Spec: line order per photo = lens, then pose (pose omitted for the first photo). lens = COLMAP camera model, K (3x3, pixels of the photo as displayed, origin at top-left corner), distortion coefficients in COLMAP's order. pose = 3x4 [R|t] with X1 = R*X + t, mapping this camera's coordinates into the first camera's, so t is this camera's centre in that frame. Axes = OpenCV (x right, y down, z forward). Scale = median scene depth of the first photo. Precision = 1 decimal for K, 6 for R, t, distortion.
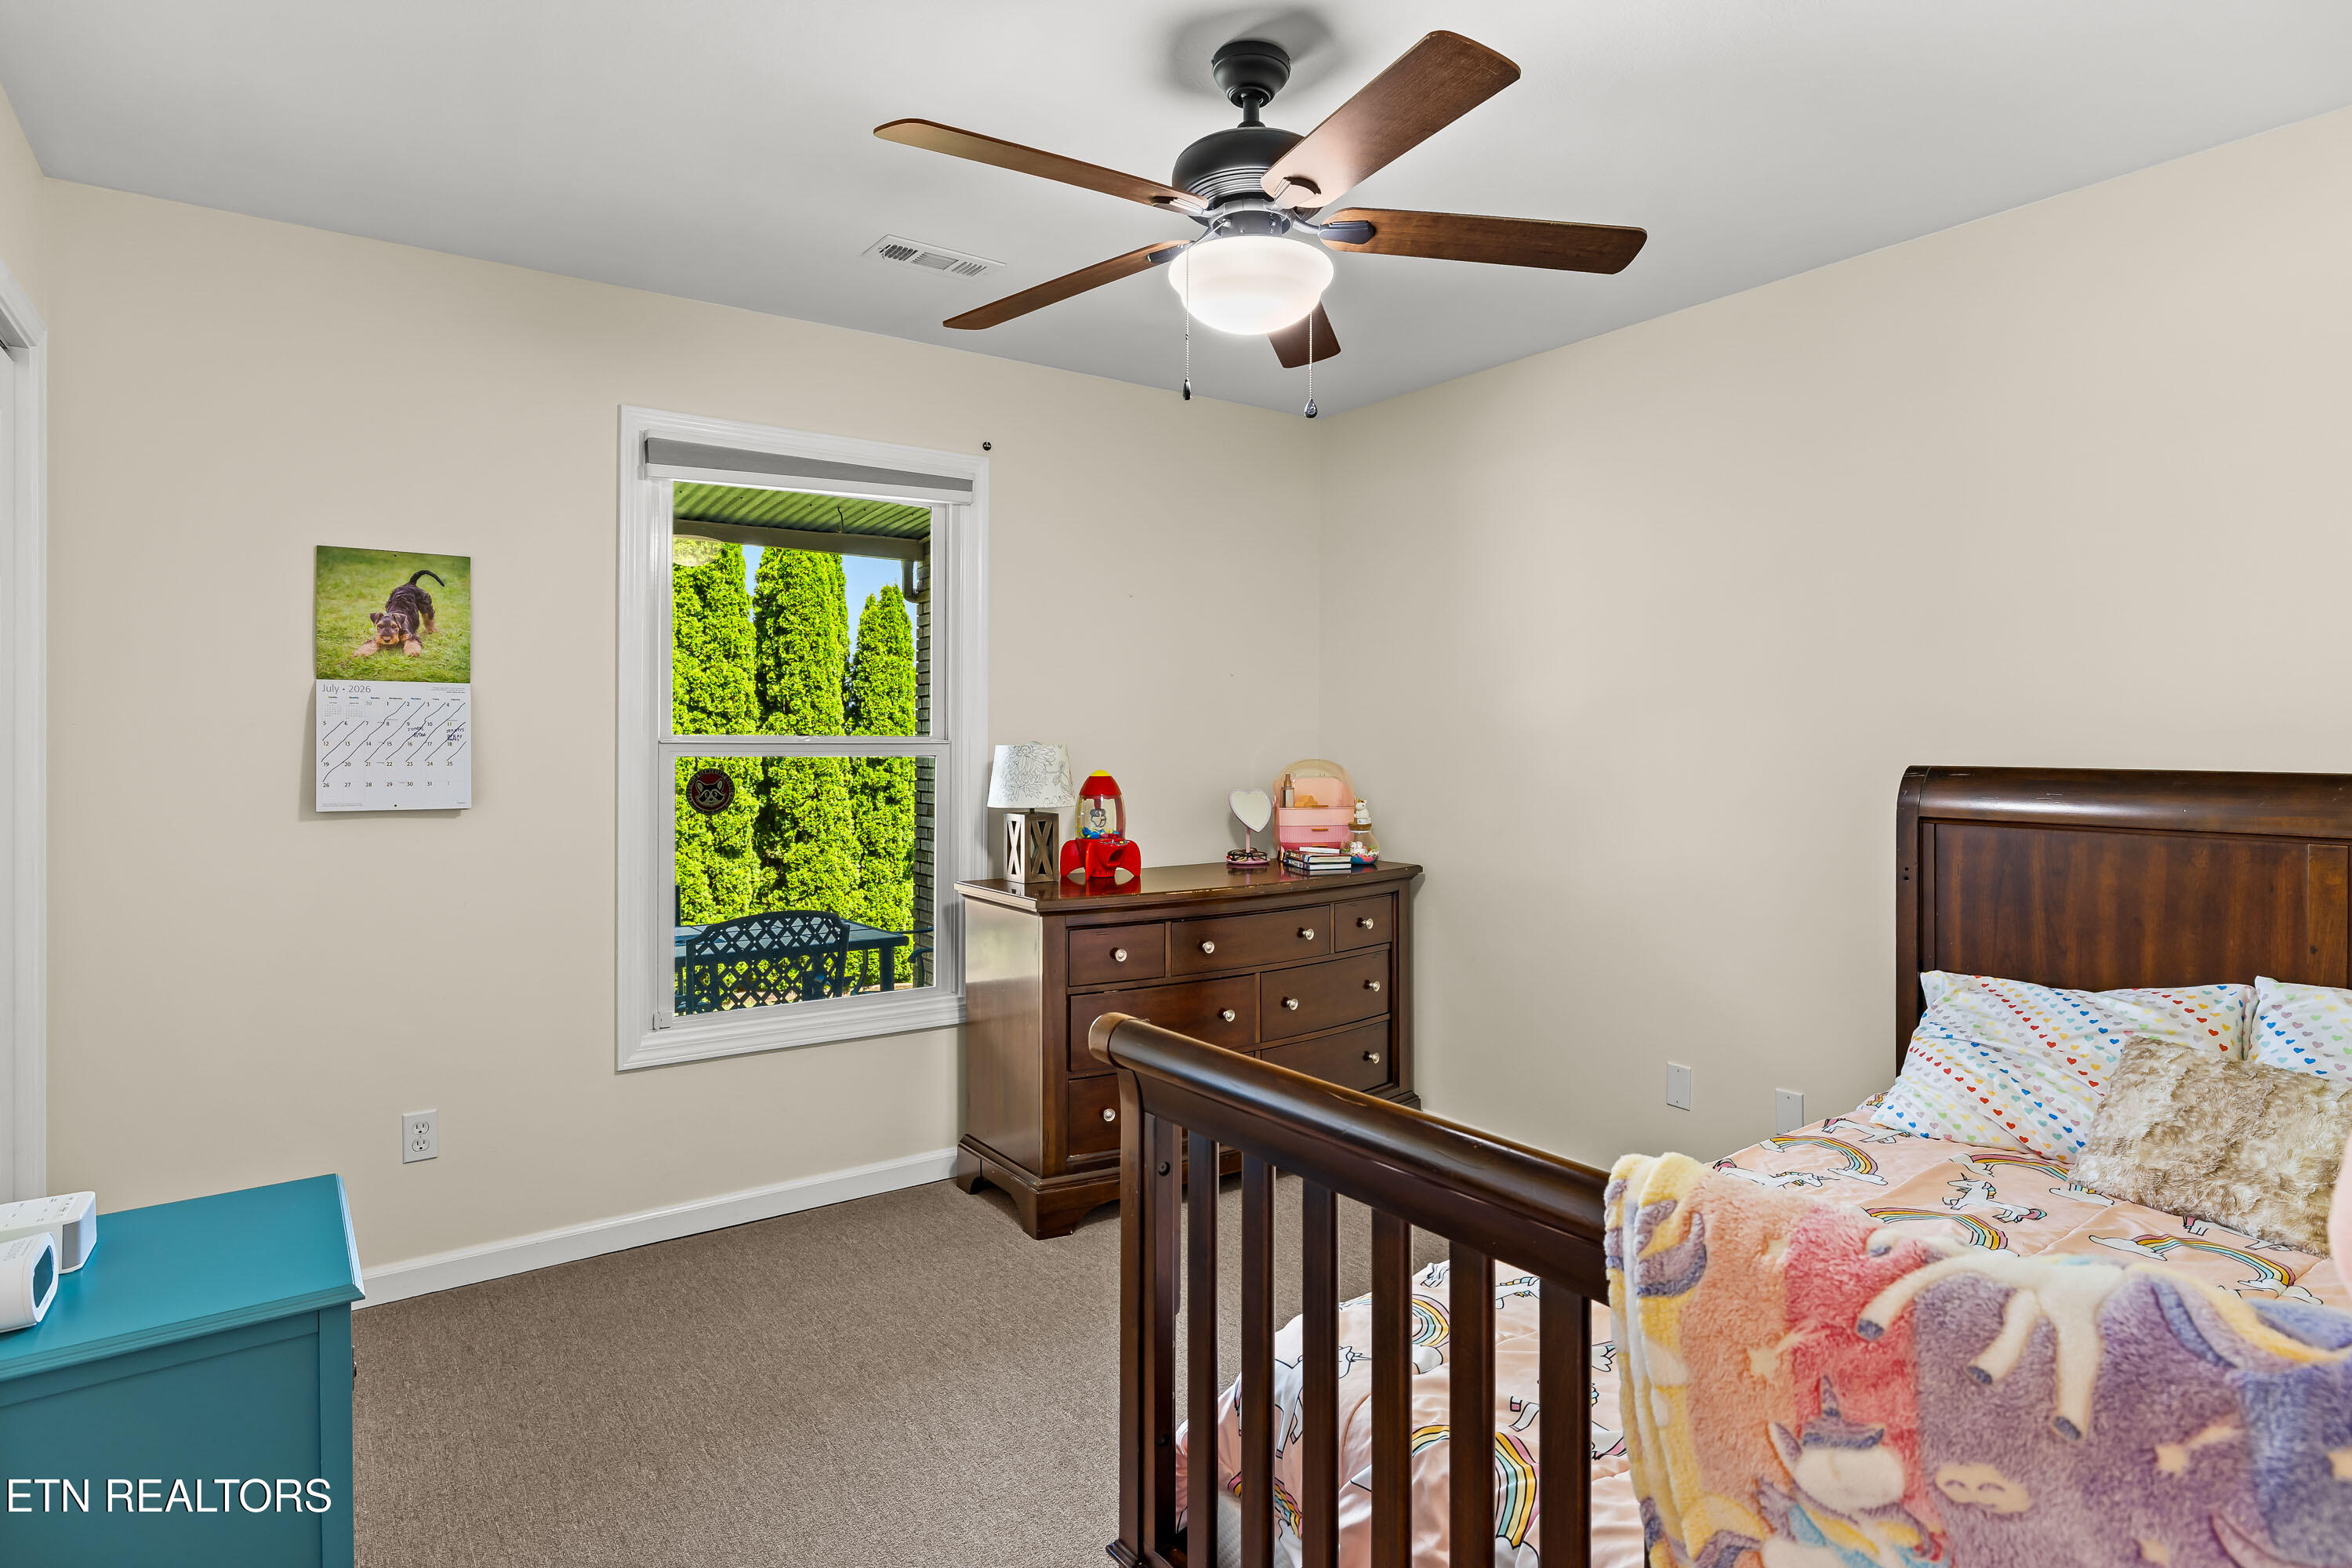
lens RADIAL K [[1264.5, 0, 1173.4], [0, 1264.5, 769.7], [0, 0, 1]] dist [-0.008868, -0.000436]
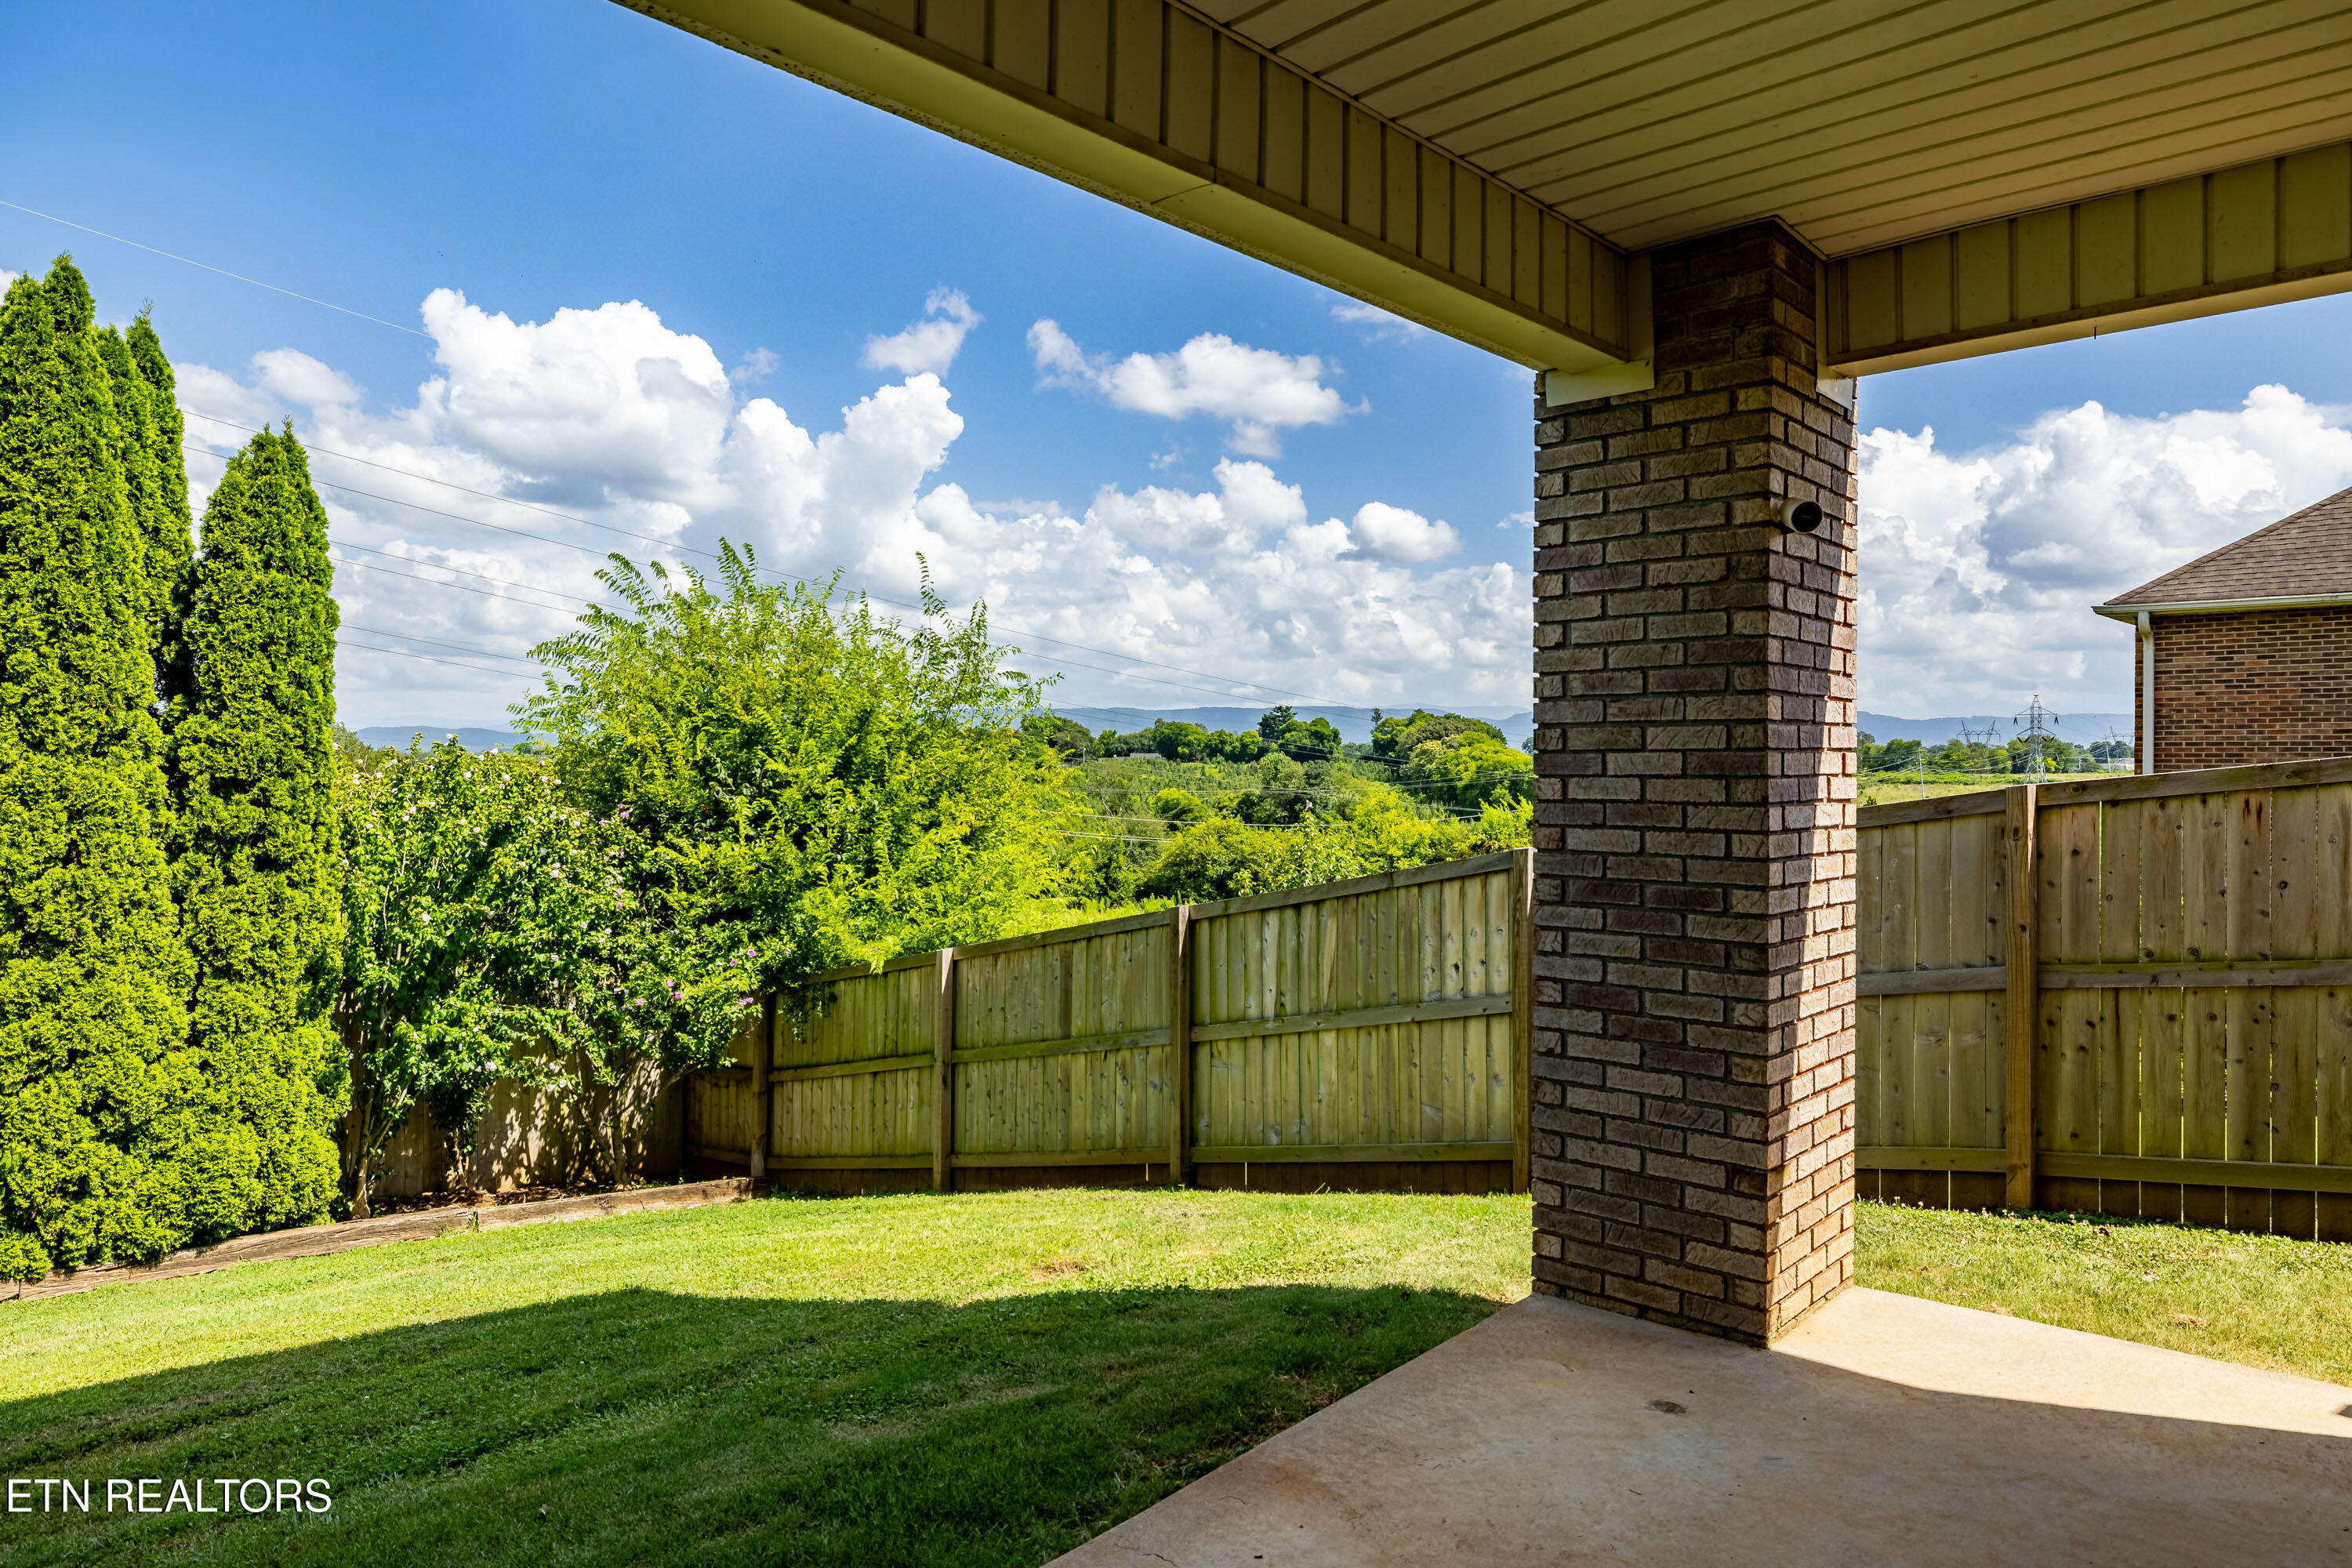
lens RADIAL K [[1492.0, 0, 1173.8], [0, 1492.0, 777.4], [0, 0, 1]] dist [0.005829, 0.000812]
pose [[0.979647, -0.000467, 0.200726, 0.006478], [0.003193, 0.999907, -0.013255, -0.000283], [-0.200701, 0.013626, 0.979558, 0.359335]]
